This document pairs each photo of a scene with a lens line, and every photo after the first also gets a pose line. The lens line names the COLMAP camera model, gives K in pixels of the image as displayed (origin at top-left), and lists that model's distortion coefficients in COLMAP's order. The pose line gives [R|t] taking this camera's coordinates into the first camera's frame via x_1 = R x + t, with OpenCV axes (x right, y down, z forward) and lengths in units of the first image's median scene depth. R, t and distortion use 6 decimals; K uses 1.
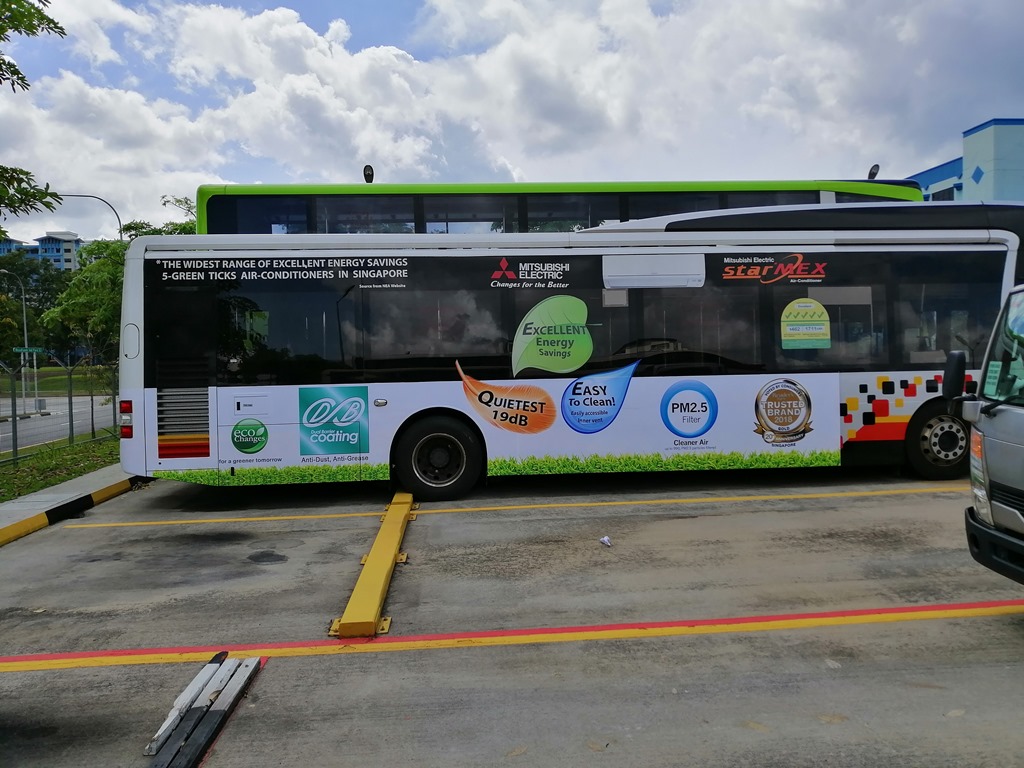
lens RADIAL K [[756.0, 0, 515.1], [0, 756.0, 371.5], [0, 0, 1]] dist [0.078038, -0.159803]
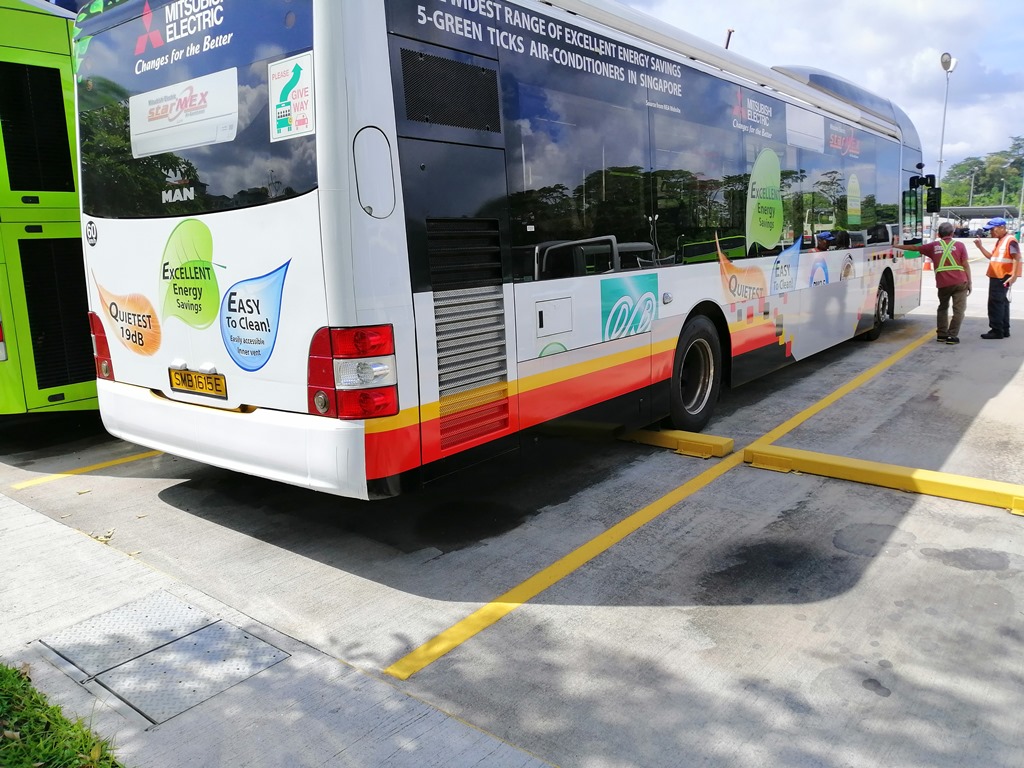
lens RADIAL K [[756.0, 0, 515.1], [0, 756.0, 371.5], [0, 0, 1]] dist [0.078038, -0.159803]
pose [[0.672050, -0.122799, 0.730252, -0.744440], [0.011913, 0.987819, 0.155148, 0.001204], [-0.740410, -0.095567, 0.665327, 0.668786]]
